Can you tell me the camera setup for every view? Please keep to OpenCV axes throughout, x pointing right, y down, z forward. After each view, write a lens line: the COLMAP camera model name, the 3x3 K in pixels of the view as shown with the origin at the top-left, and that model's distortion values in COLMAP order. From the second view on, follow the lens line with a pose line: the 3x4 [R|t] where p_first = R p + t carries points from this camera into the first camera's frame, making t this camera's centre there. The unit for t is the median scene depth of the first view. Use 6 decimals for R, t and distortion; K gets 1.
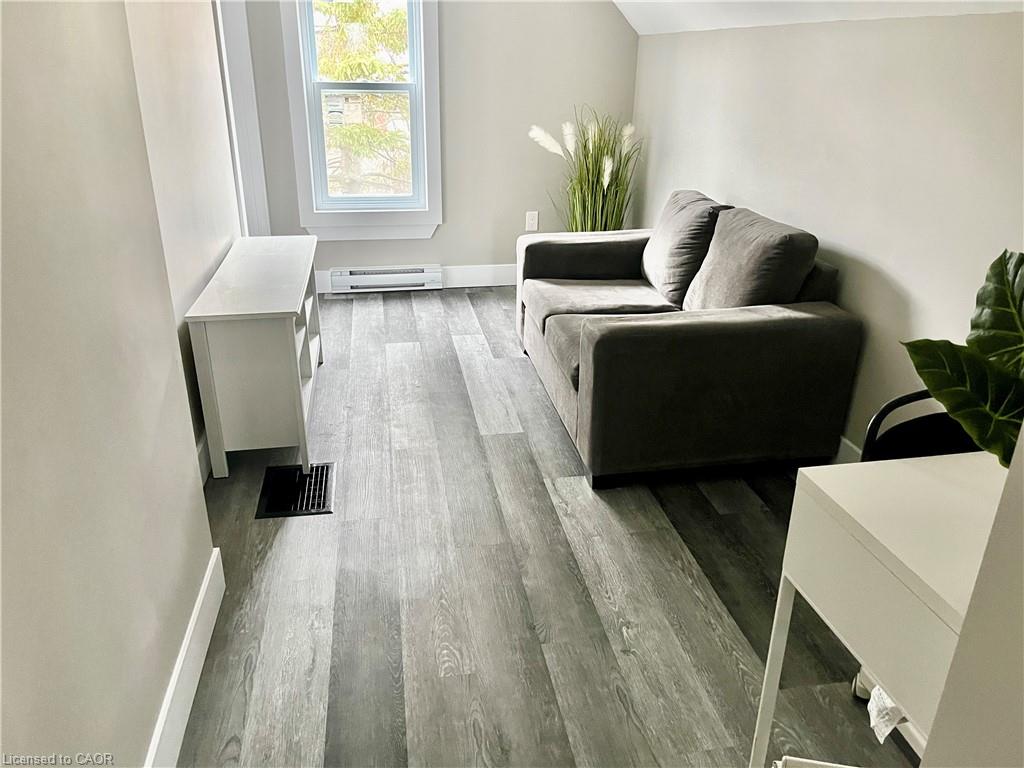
lens RADIAL K [[775.3, 0, 512.0], [0, 775.3, 384.0], [0, 0, 1]] dist [-0.002064, -0.007050]
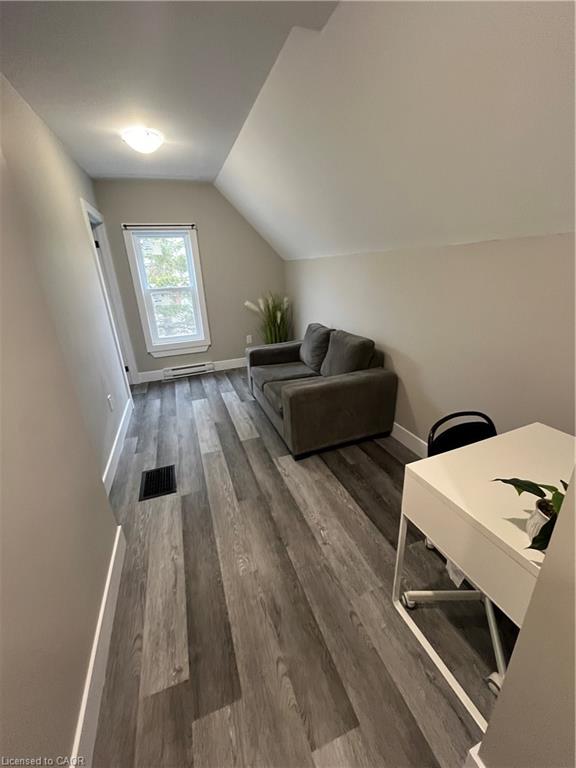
lens RADIAL K [[310.4, 0, 288.0], [0, 310.4, 384.0], [0, 0, 1]] dist [-0.008096, -0.000066]
pose [[0.982933, -0.113076, 0.145109, -0.020796], [0.118750, 0.992439, -0.031022, -0.059670], [-0.140504, 0.047724, 0.988929, 0.099354]]
